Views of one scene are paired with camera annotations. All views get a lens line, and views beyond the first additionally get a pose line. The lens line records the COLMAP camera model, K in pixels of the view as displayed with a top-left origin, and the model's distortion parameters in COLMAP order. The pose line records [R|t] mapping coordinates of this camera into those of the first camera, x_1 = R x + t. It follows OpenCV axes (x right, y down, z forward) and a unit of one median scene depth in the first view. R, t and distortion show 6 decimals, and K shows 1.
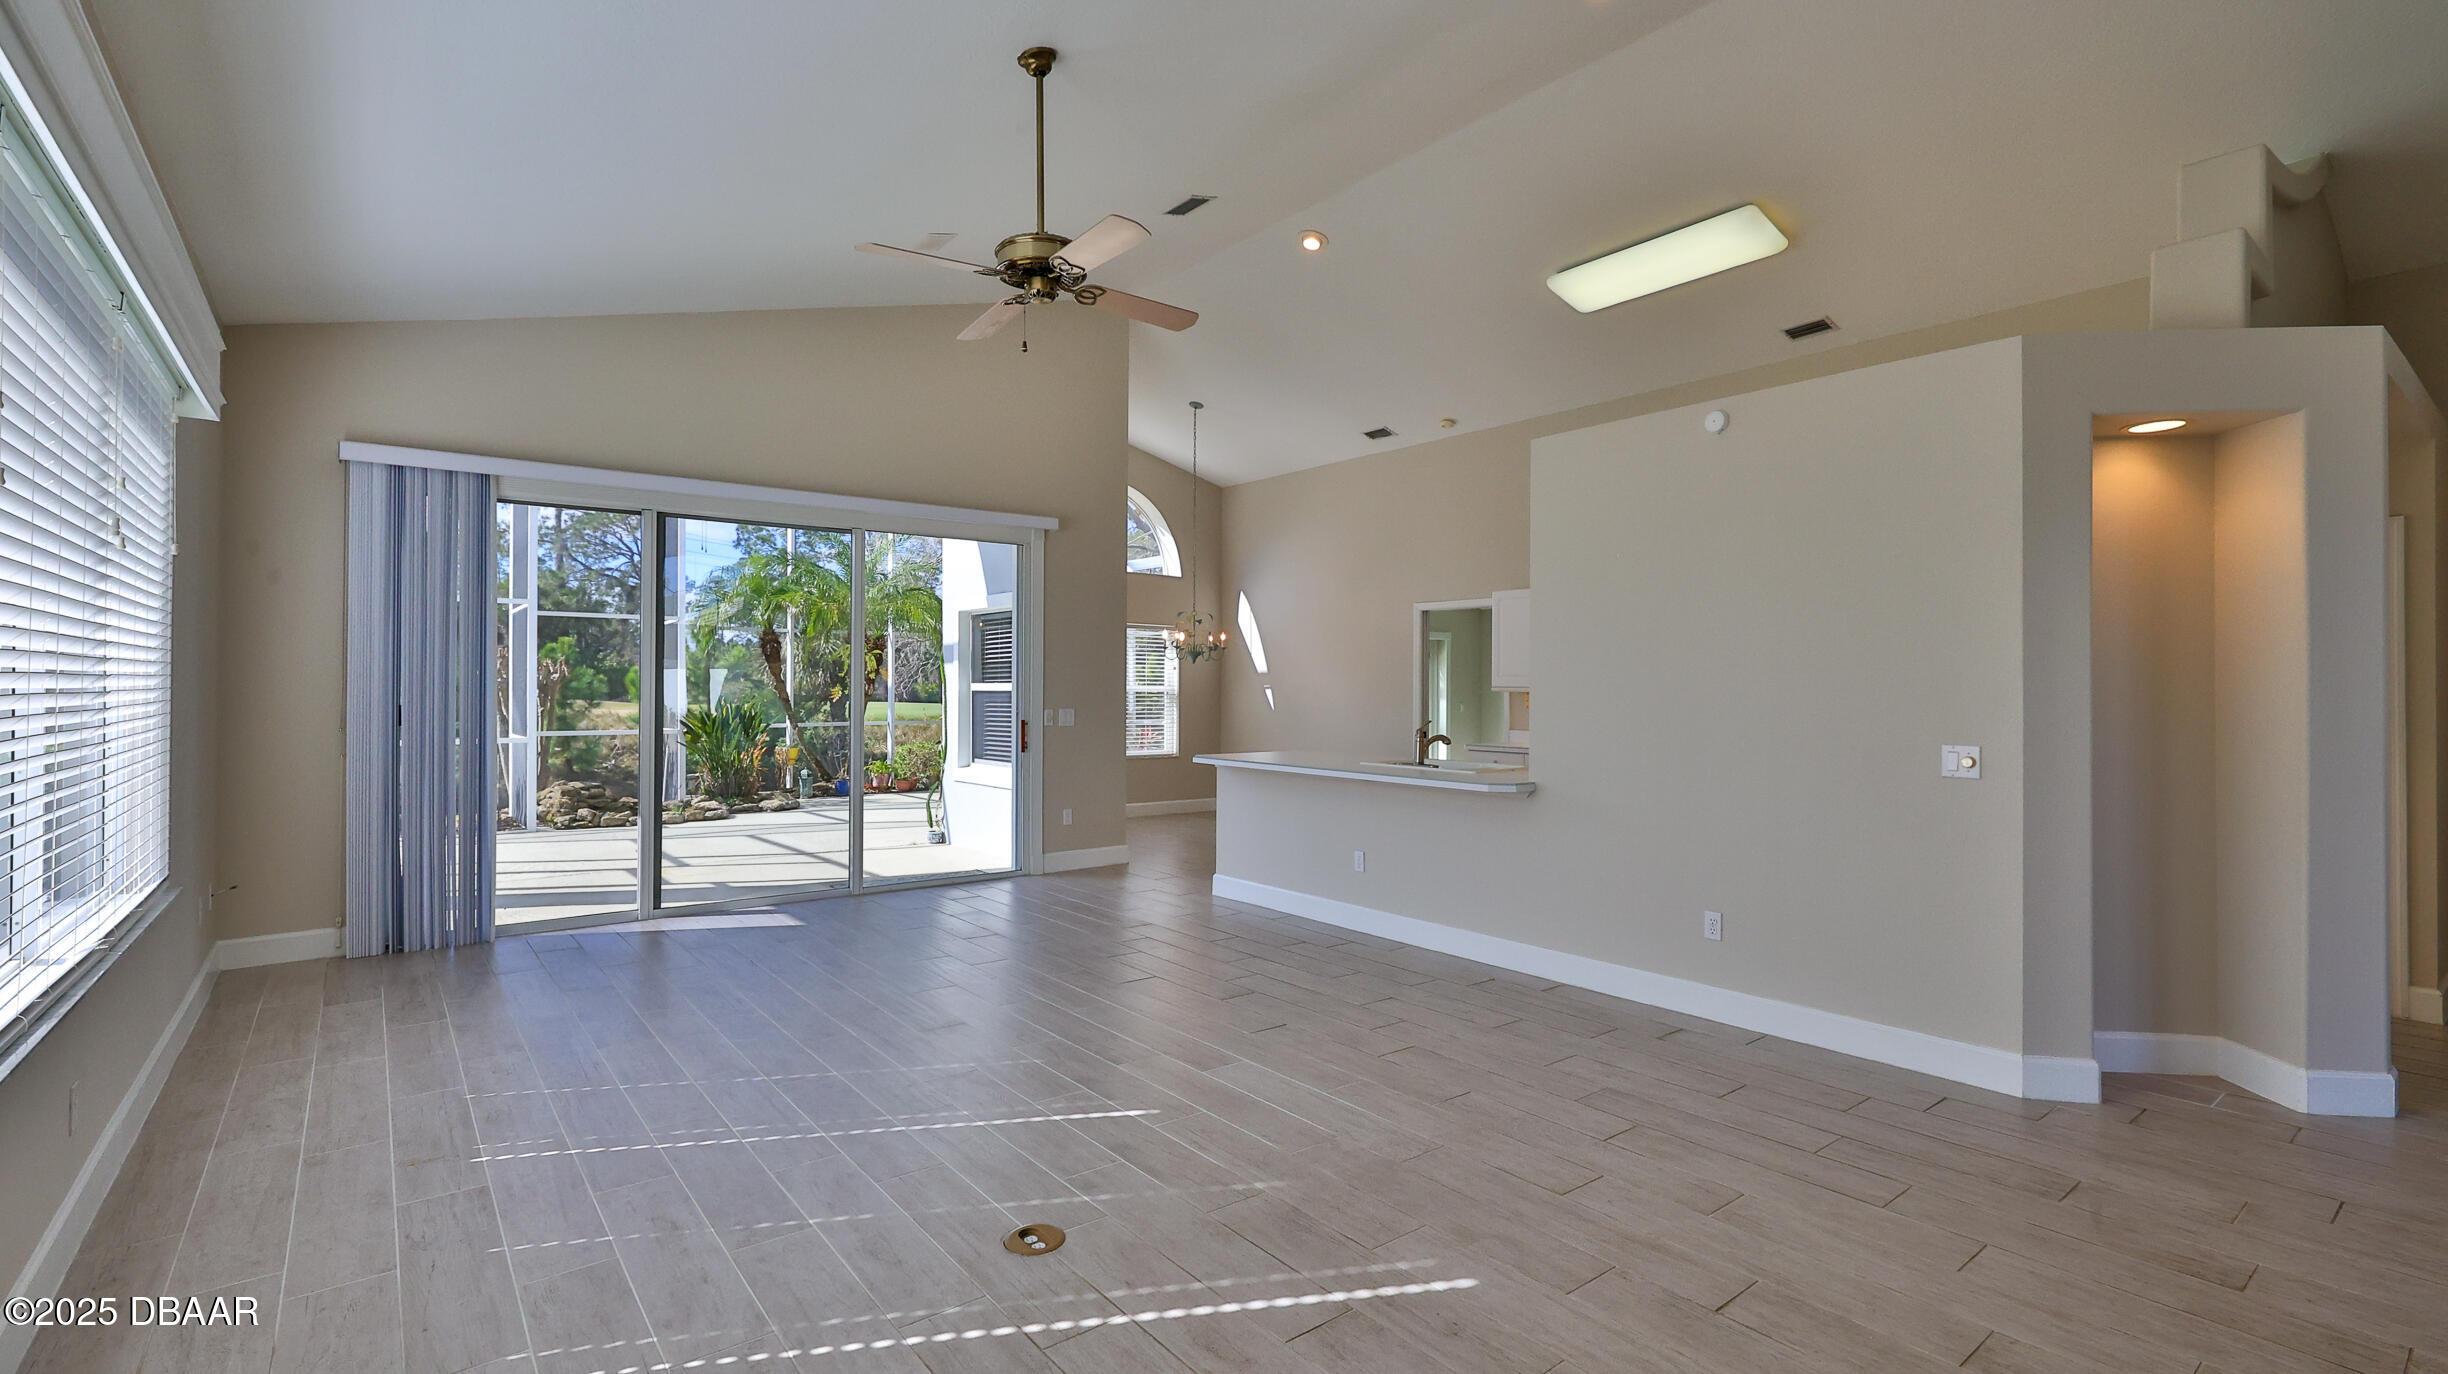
lens RADIAL K [[1085.4, 0, 1188.5], [0, 1085.4, 682.4], [0, 0, 1]] dist [-0.000582, 0.000019]
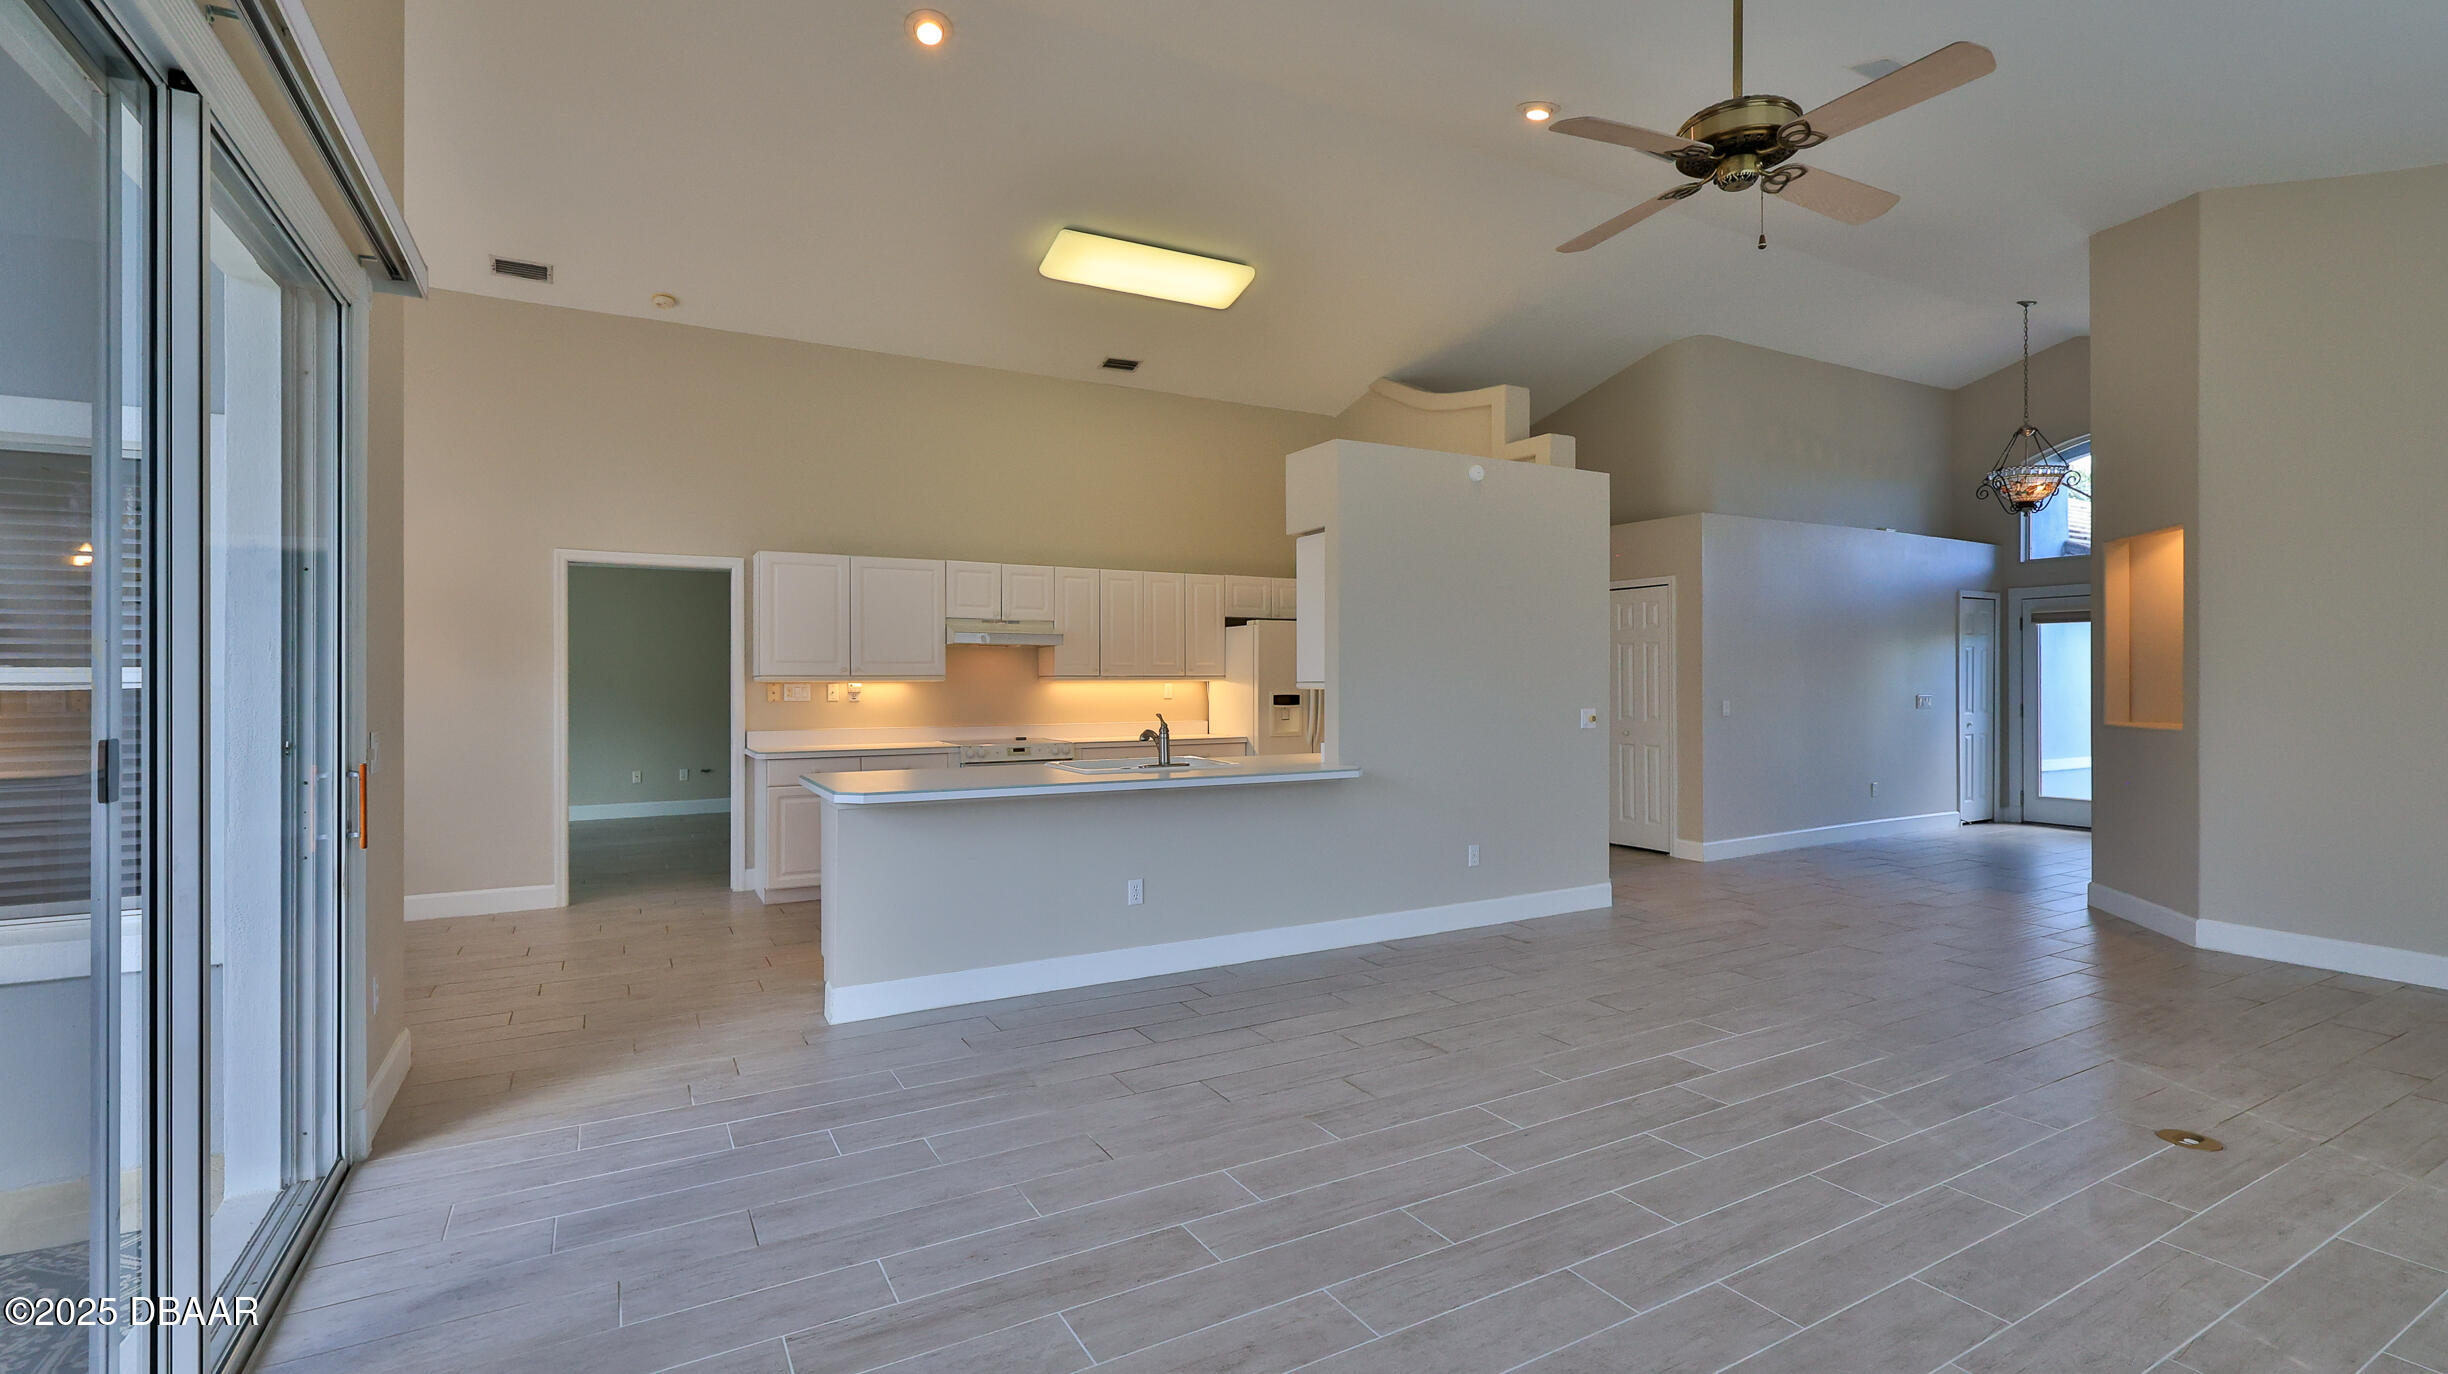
lens RADIAL K [[1085.4, 0, 1237.1], [0, 1085.4, 680.0], [0, 0, 1]] dist [-0.000582, 0.000019]
pose [[0.126020, -0.007551, 0.991999, -0.591392], [-0.003689, 0.999961, 0.008080, 0.000757], [-0.992021, -0.004677, 0.125987, 0.769207]]
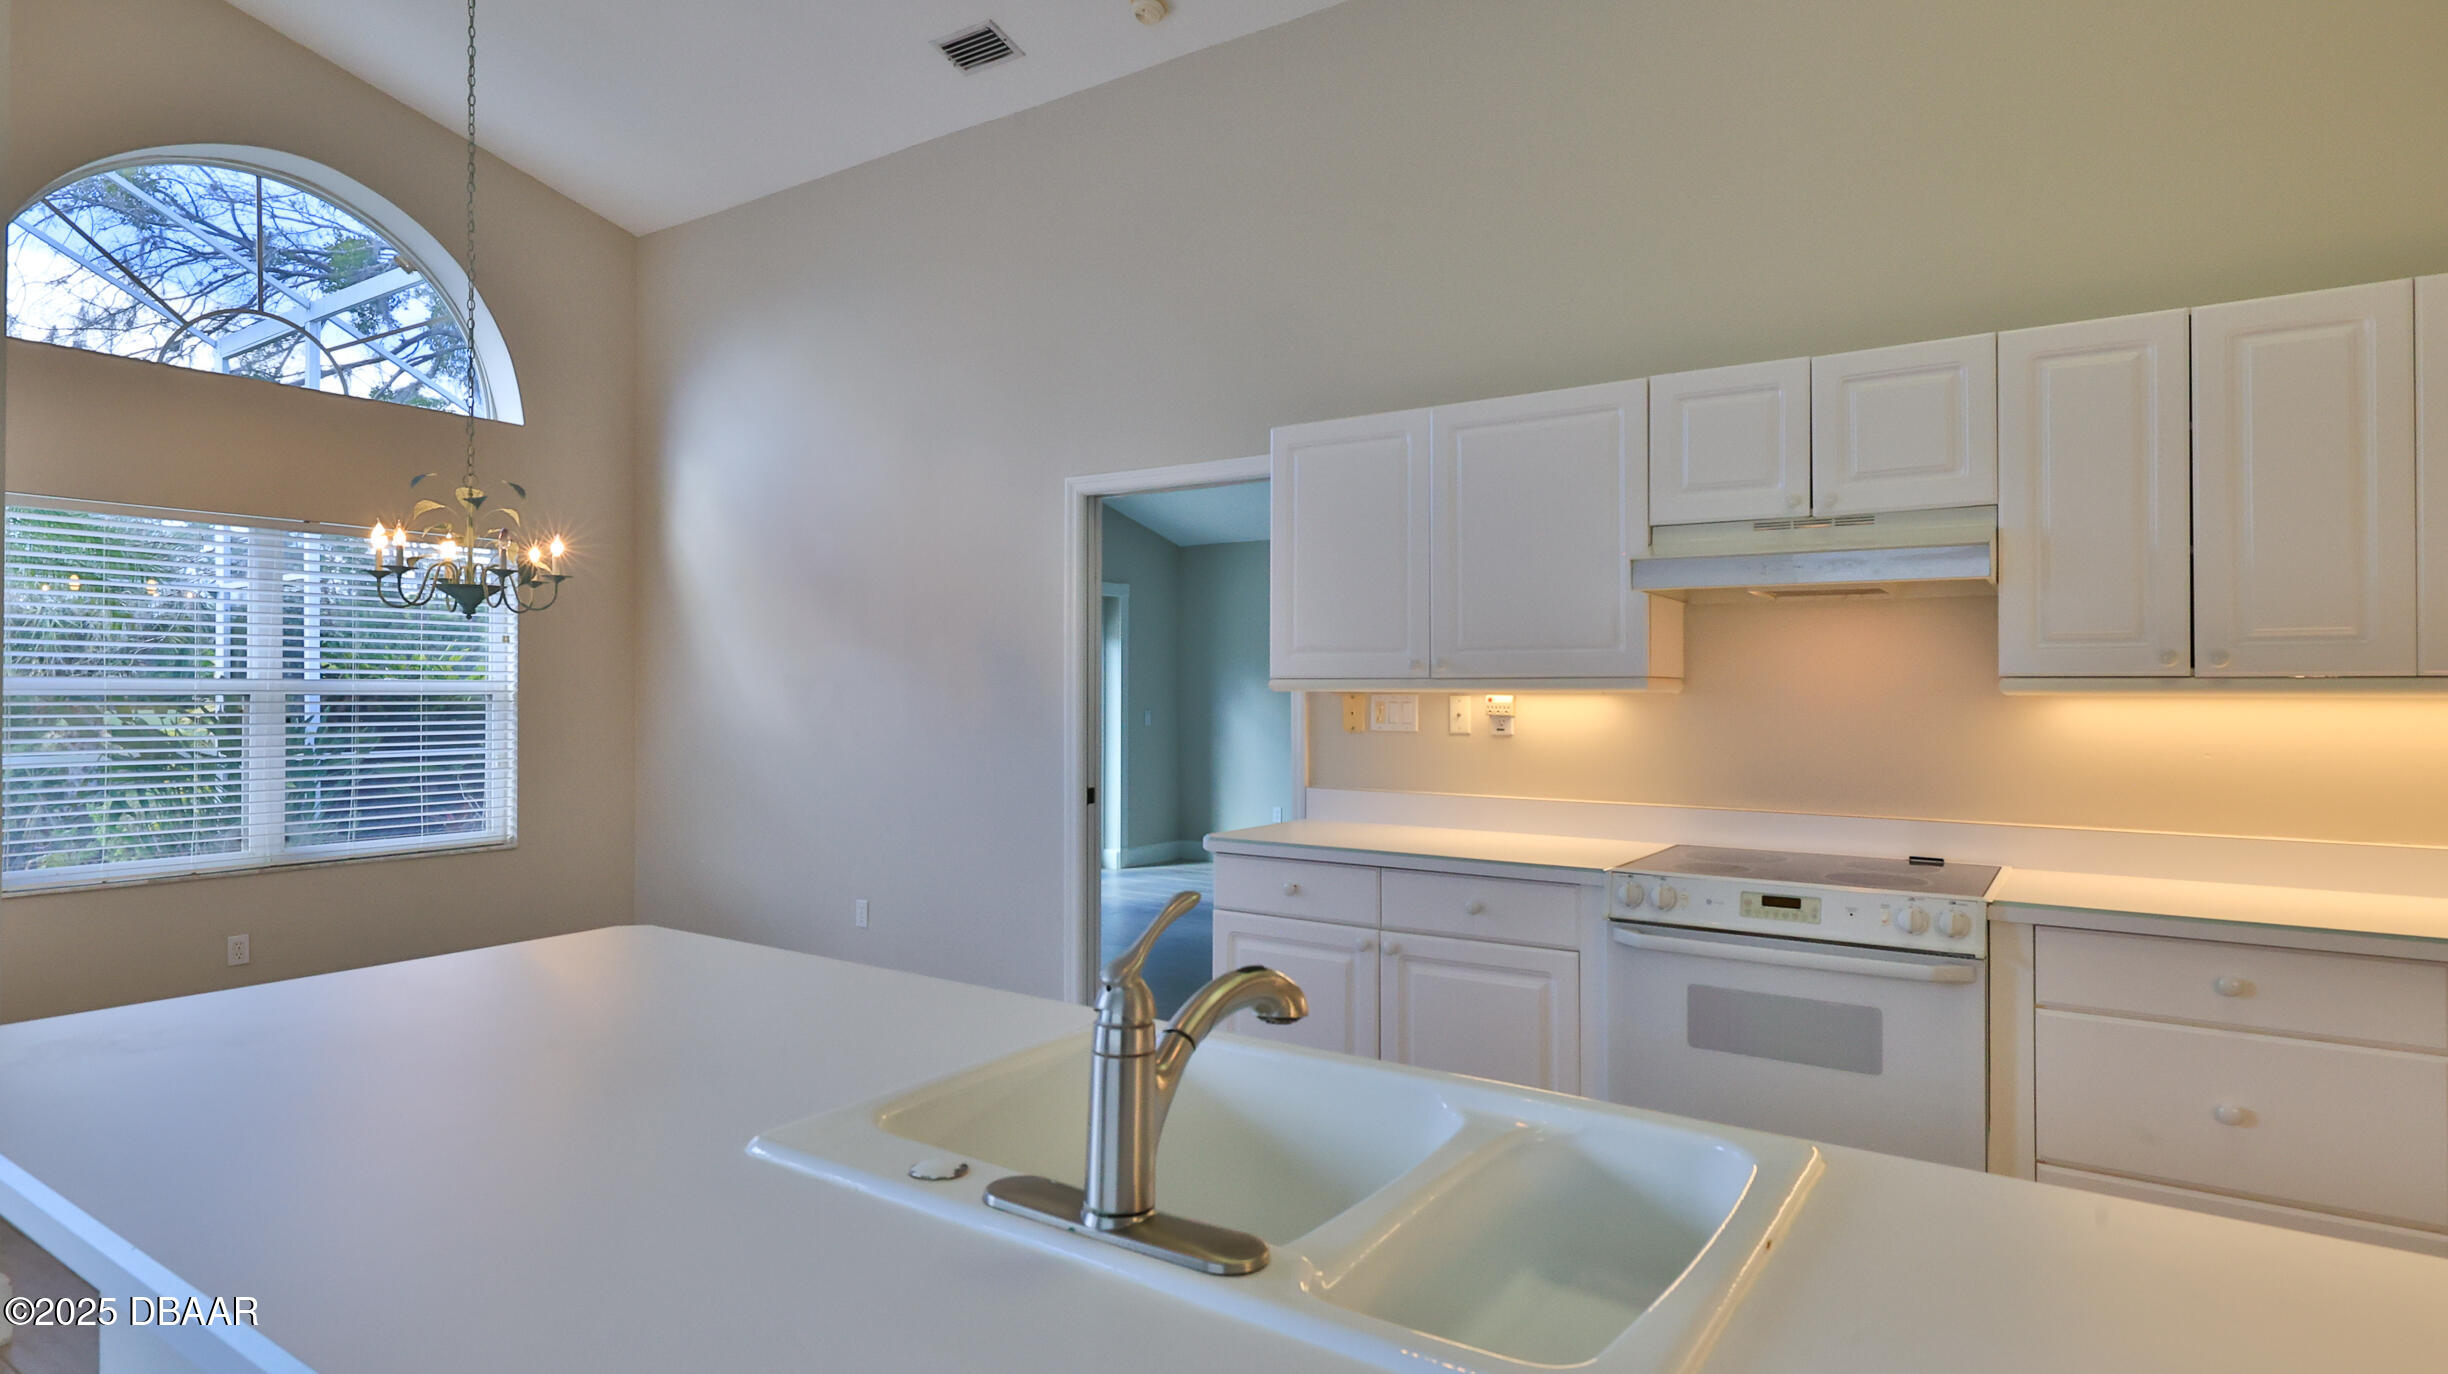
lens RADIAL K [[1302.9, 0, 1221.2], [0, 1302.9, 674.2], [0, 0, 1]] dist [-0.000848, 0.002509]
pose [[0.951605, -0.006406, 0.307257, 0.156517], [0.005984, 0.999979, 0.002317, 0.003018], [-0.307265, -0.000366, 0.951624, 0.770632]]
